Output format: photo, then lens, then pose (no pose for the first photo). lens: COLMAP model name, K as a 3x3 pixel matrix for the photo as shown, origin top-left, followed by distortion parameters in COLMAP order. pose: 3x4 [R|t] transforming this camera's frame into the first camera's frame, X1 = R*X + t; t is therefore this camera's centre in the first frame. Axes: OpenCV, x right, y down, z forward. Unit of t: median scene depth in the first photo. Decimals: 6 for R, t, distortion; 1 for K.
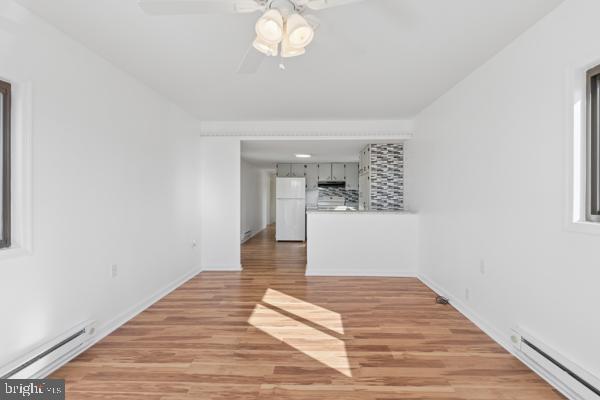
lens RADIAL K [[277.9, 0, 302.7], [0, 277.9, 197.8], [0, 0, 1]] dist [-0.010058, 0.000860]
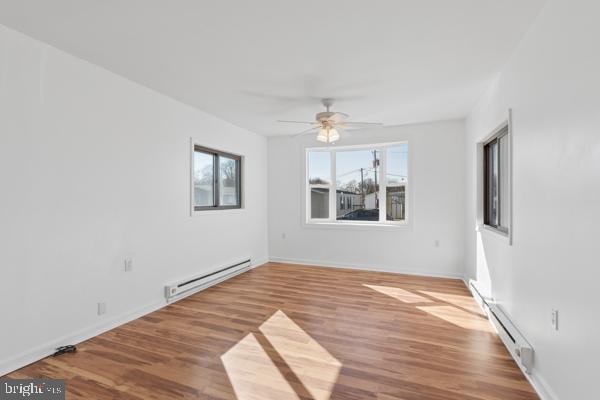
lens RADIAL K [[277.9, 0, 302.5], [0, 277.9, 197.9], [0, 0, 1]] dist [-0.010058, 0.000860]
pose [[-0.945715, 0.002122, 0.324990, -0.422512], [0.002329, 0.999997, 0.000248, -0.015917], [-0.324988, 0.000992, -0.945718, 2.169780]]
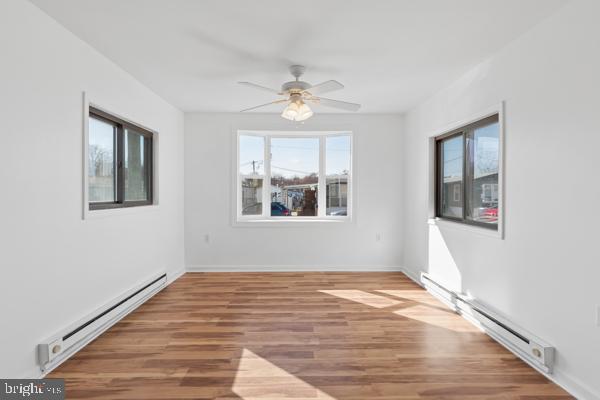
lens RADIAL K [[277.9, 0, 297.7], [0, 277.9, 191.7], [0, 0, 1]] dist [-0.010058, 0.000860]
pose [[-0.997827, -0.002096, -0.065861, 0.028373], [-0.002273, 0.999994, 0.002613, -0.013571], [0.065855, 0.002757, -0.997825, 1.888420]]
